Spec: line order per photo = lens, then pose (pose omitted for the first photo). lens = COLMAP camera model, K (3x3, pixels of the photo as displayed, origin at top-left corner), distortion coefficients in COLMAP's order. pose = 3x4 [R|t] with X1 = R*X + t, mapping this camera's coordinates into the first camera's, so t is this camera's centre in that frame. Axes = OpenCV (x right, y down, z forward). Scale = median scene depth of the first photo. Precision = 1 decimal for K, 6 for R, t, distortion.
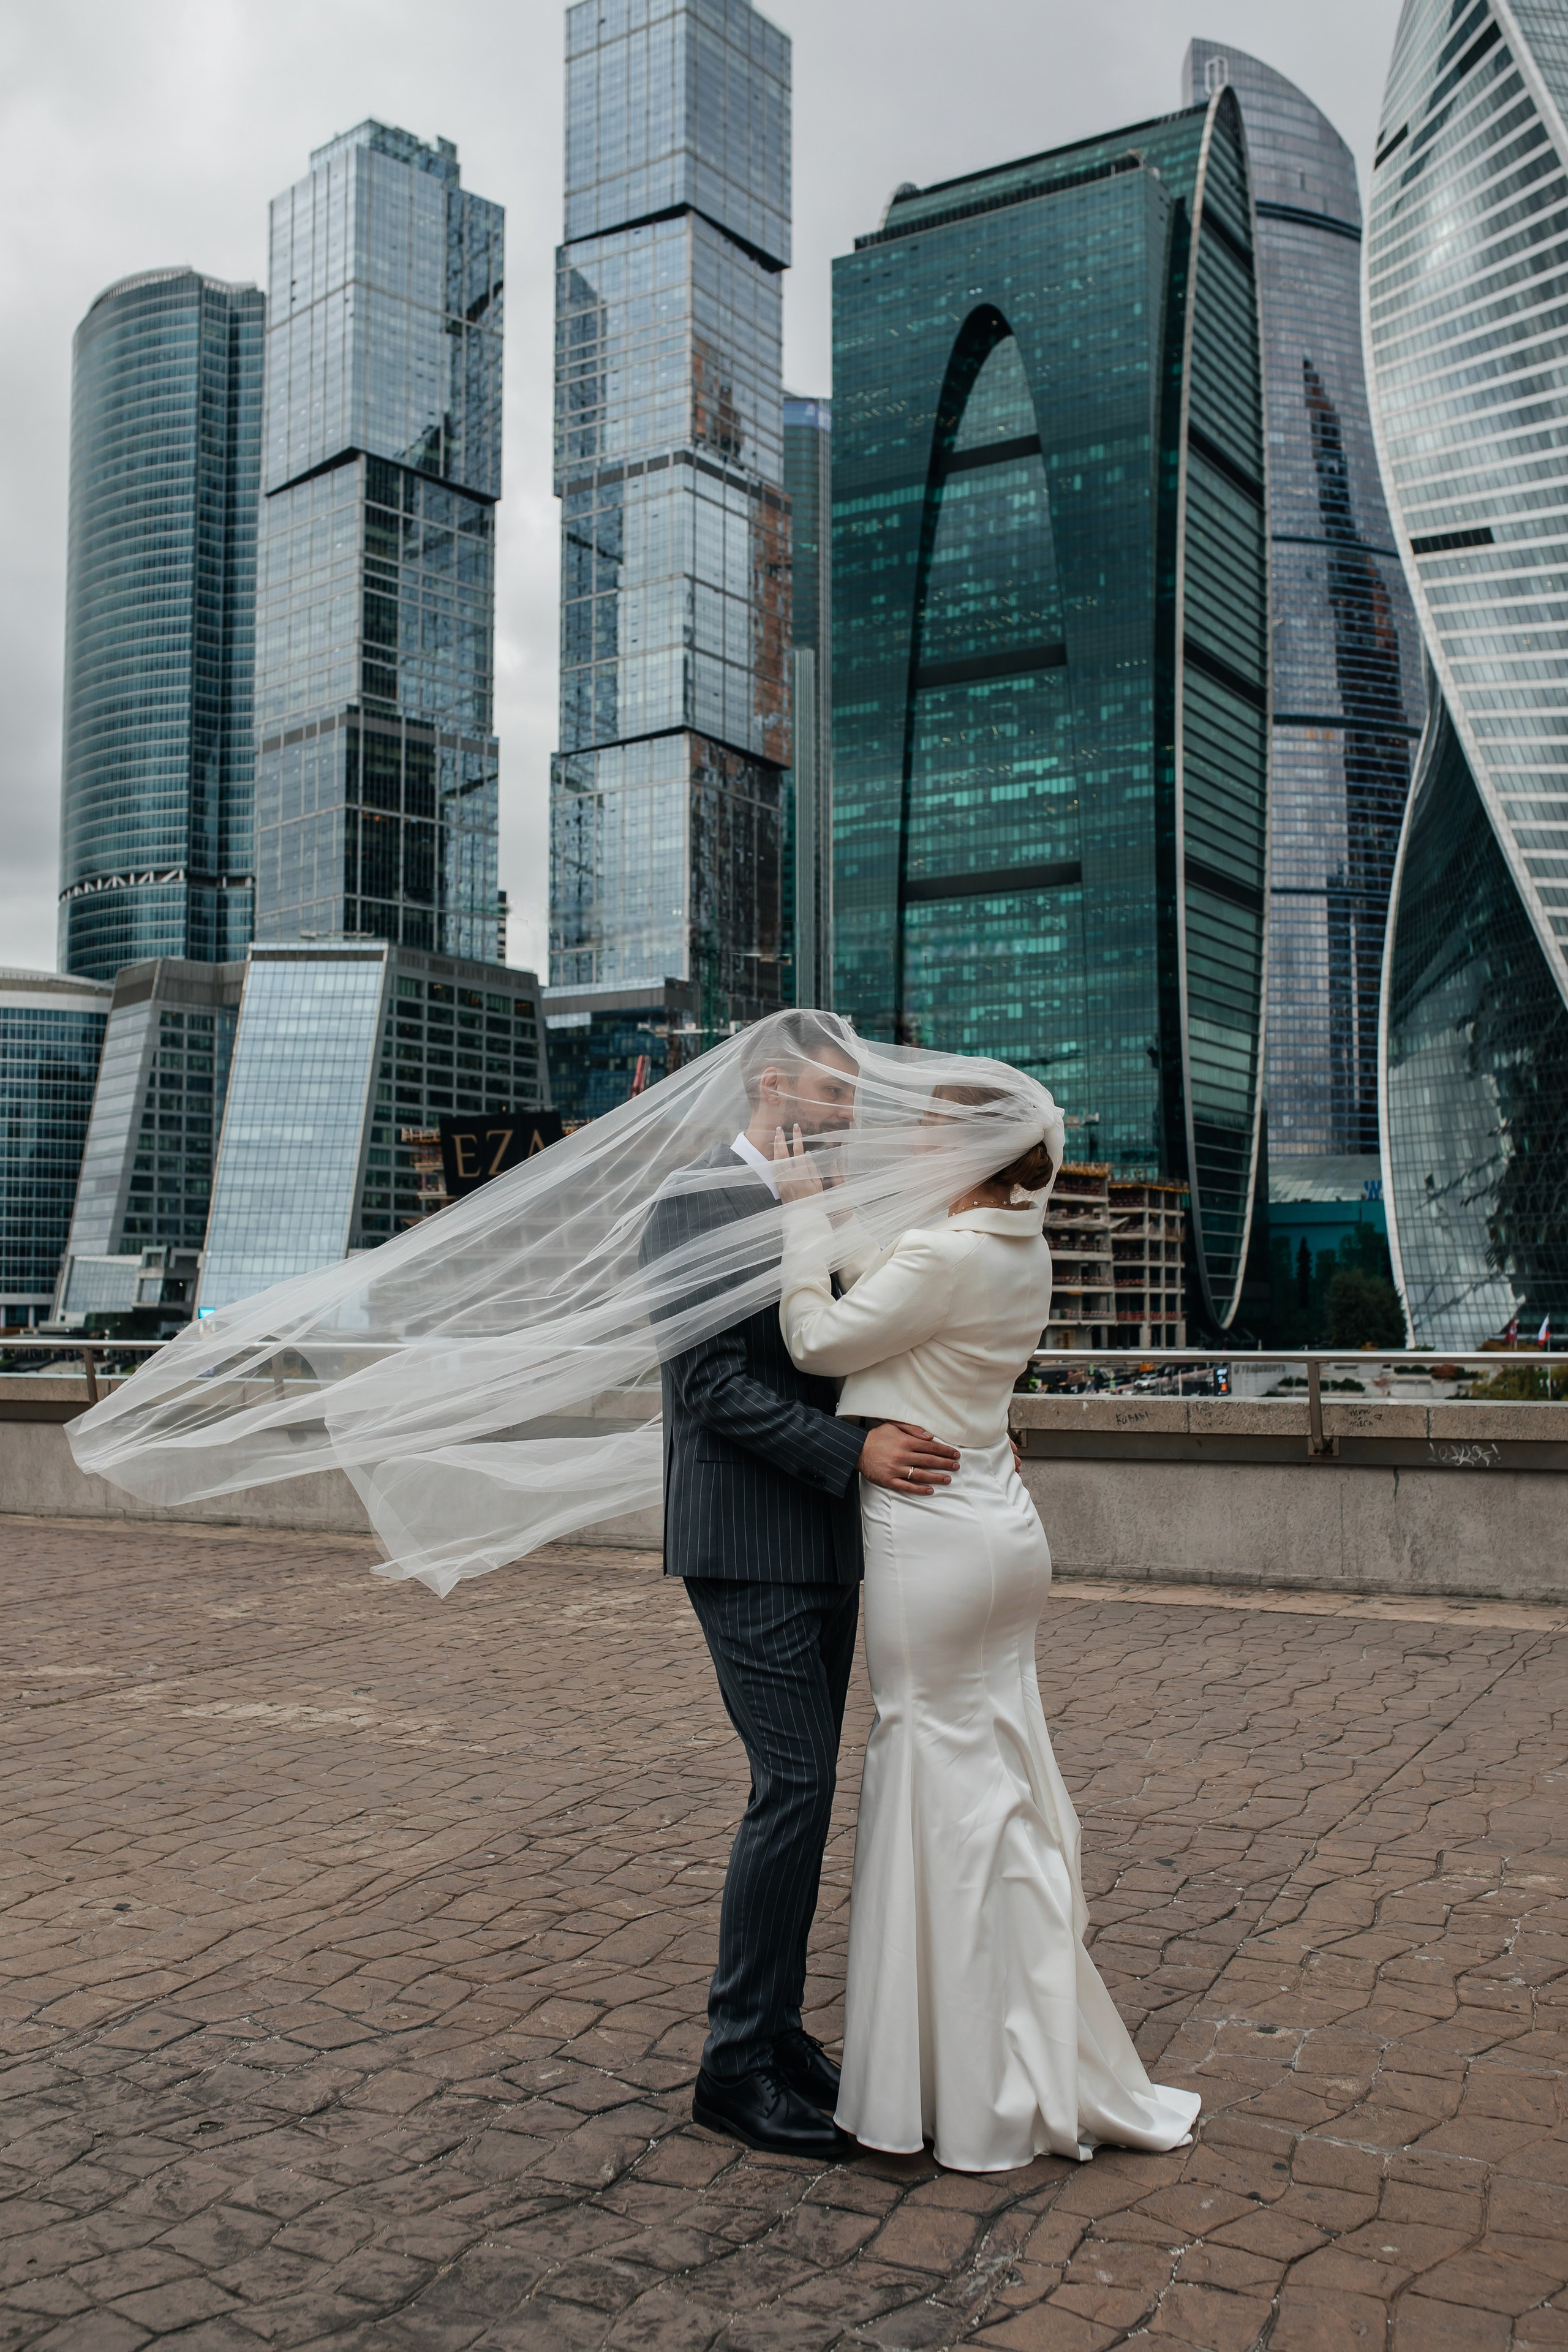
lens RADIAL K [[2246.0, 0, 784.0], [0, 2246.0, 1176.0], [0, 0, 1]] dist [-0.068648, 0.107568]
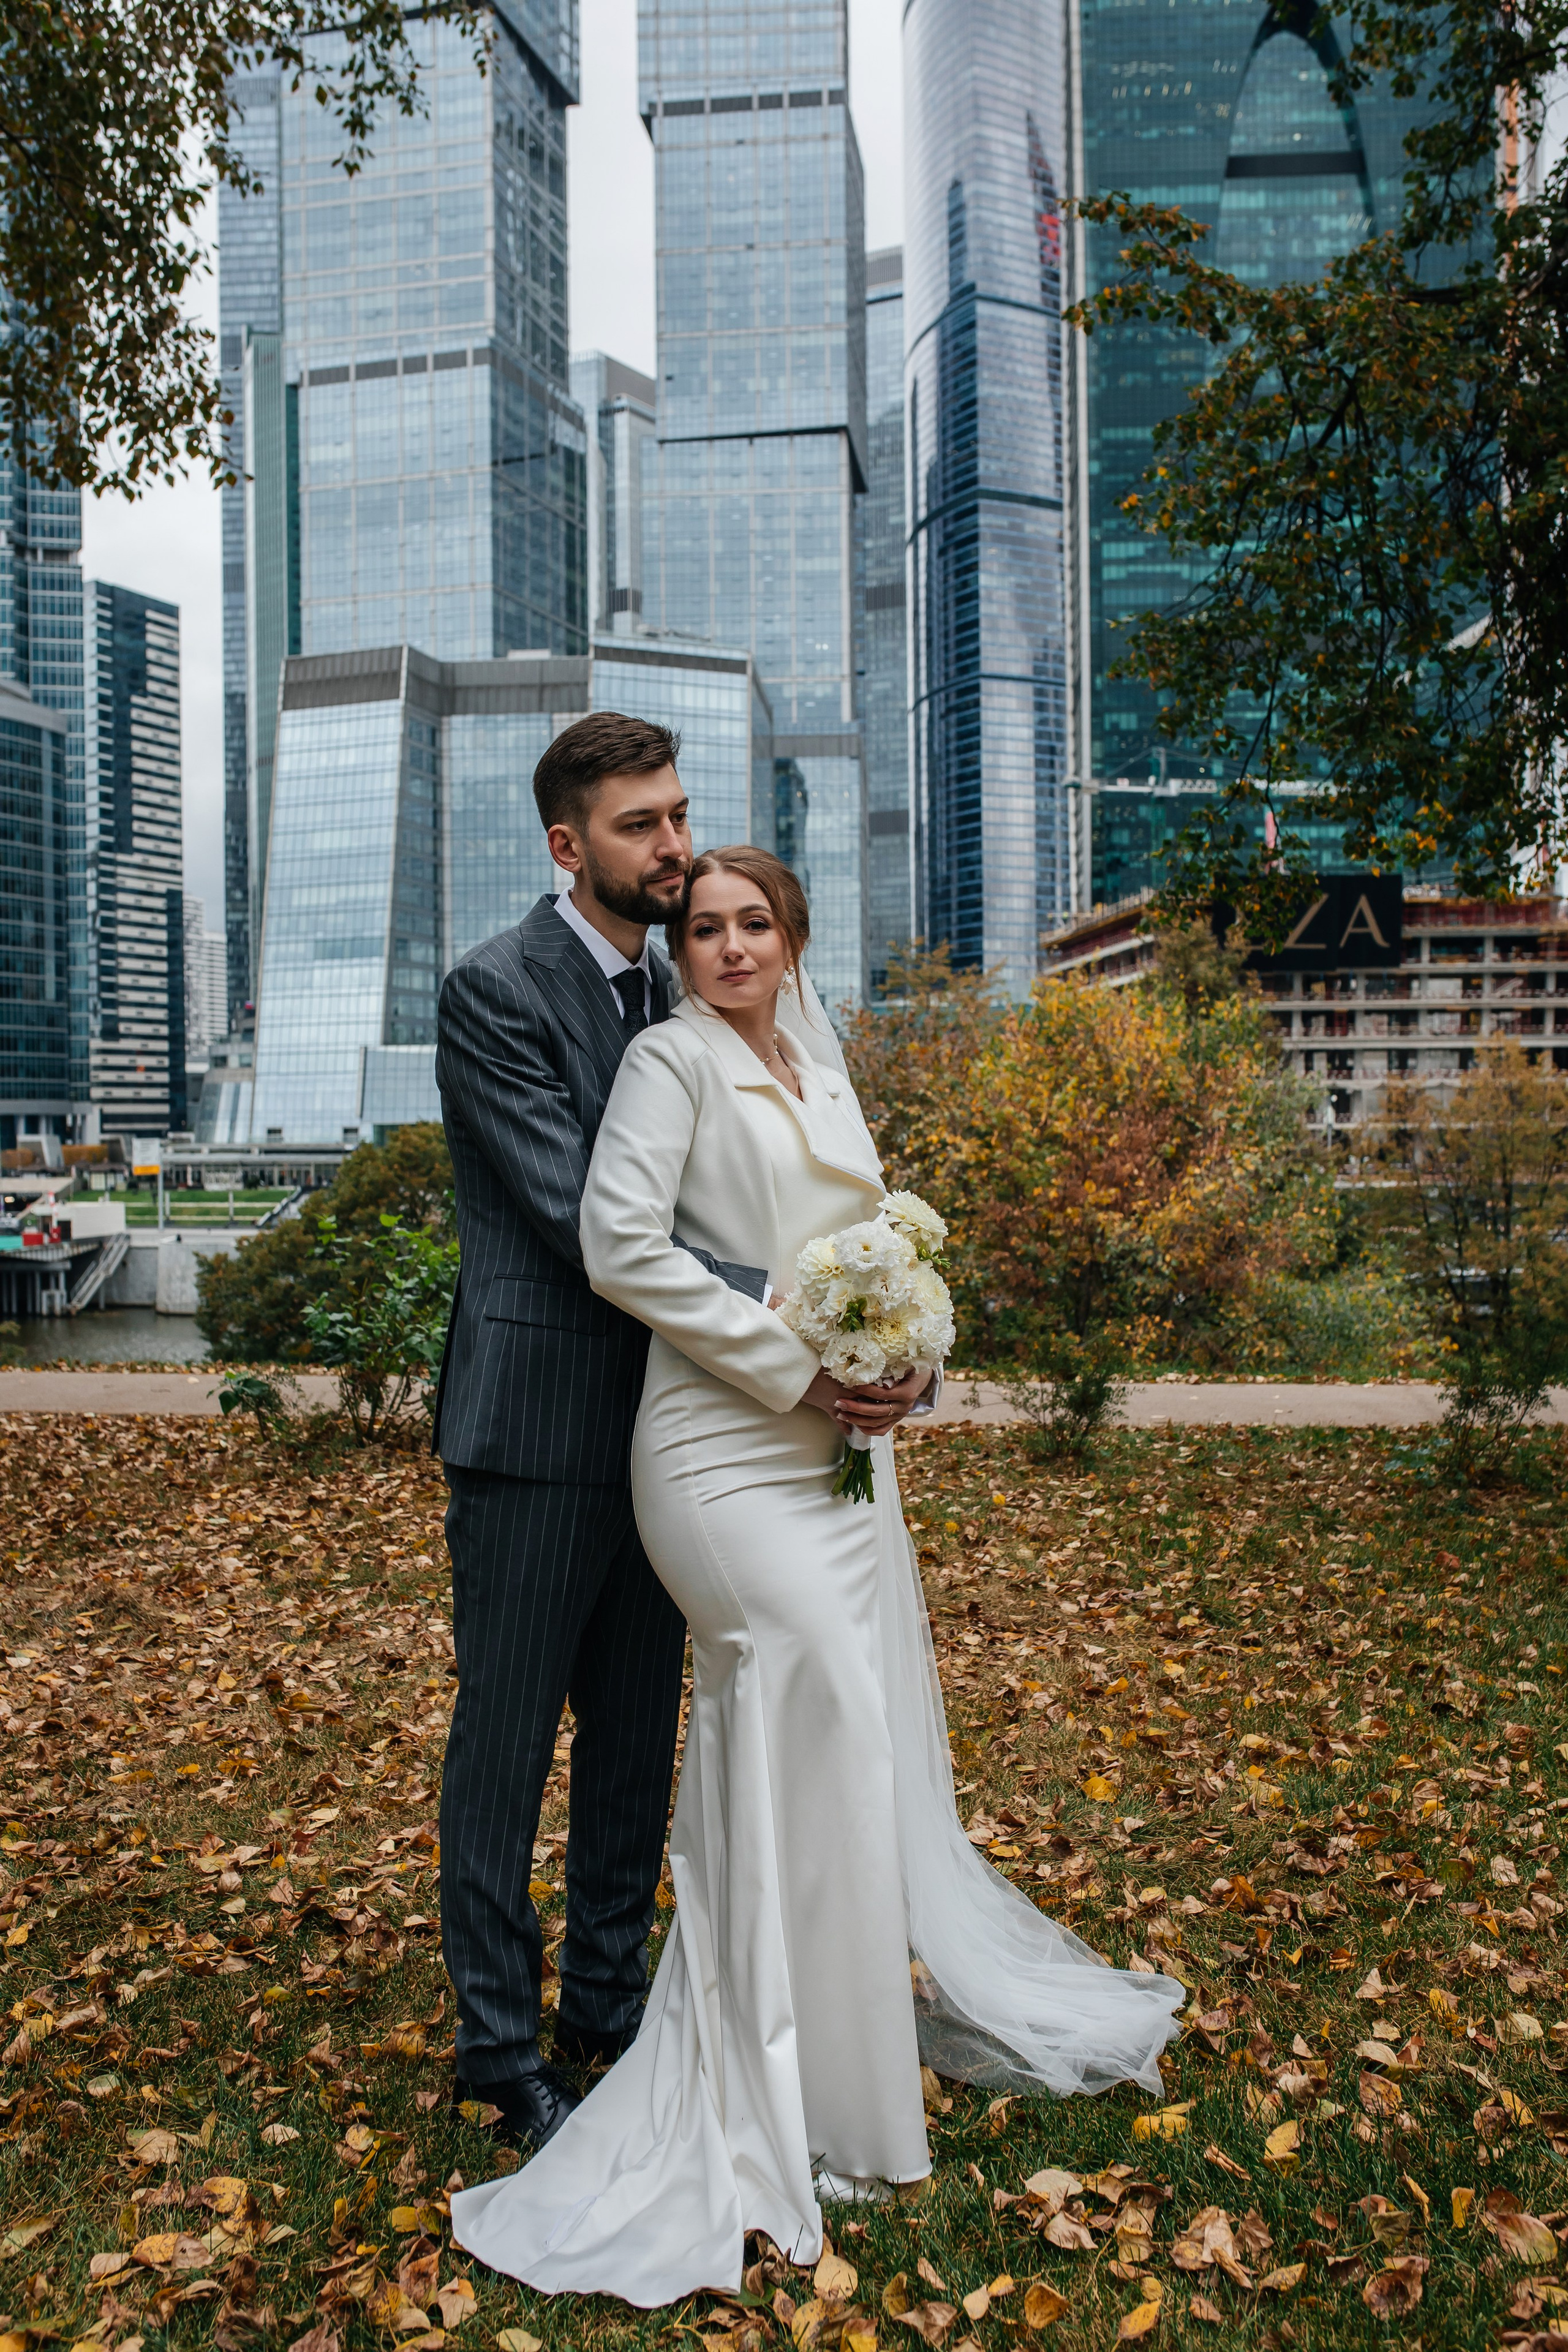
lens RADIAL K [[2246.0, 0, 784.0], [0, 2246.0, 1176.0], [0, 0, 1]] dist [-0.068648, 0.107568]
pose [[0.881712, -0.020859, 0.471326, -0.470939], [-0.019699, 0.996523, 0.080955, 0.014008], [-0.471376, -0.080664, 0.878236, 0.247940]]
